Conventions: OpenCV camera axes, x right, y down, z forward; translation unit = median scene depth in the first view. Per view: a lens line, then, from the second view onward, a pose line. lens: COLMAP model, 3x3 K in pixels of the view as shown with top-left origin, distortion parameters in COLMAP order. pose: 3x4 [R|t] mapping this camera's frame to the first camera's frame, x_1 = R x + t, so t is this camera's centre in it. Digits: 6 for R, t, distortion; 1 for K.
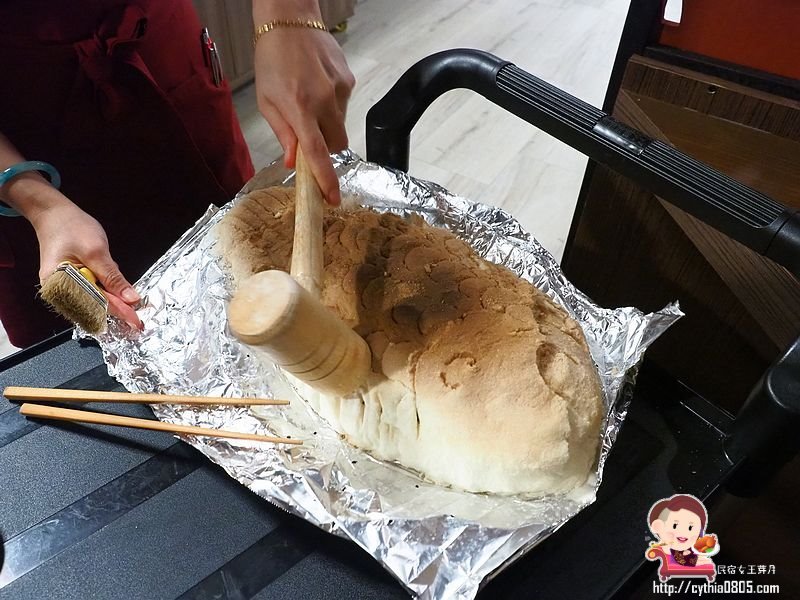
lens RADIAL K [[671.1, 0, 400.0], [0, 671.1, 300.0], [0, 0, 1]] dist [-0.000418, -0.004249]
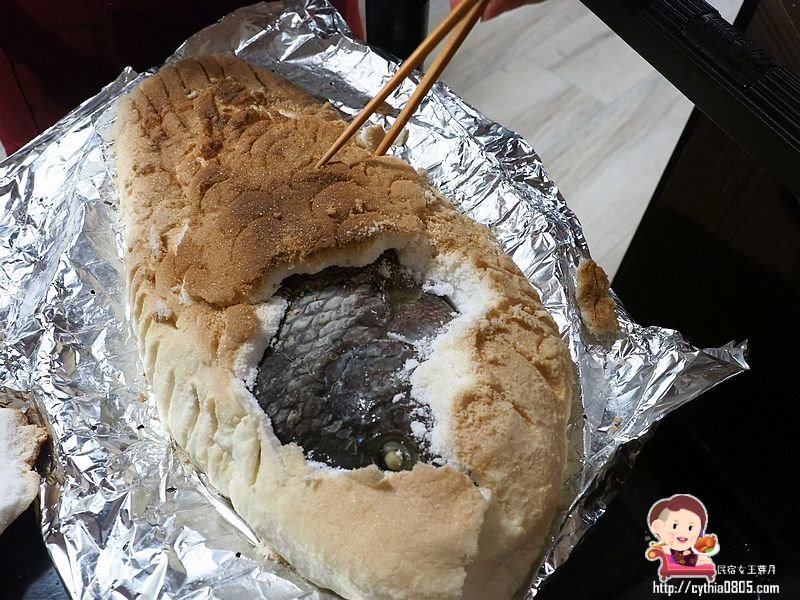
lens RADIAL K [[671.1, 0, 400.0], [0, 671.1, 300.0], [0, 0, 1]] dist [-0.000418, -0.004249]
pose [[0.970853, 0.196397, -0.137375, 0.161235], [-0.174223, 0.971912, 0.158217, -0.065322], [0.164590, -0.129672, 0.977801, 0.315320]]
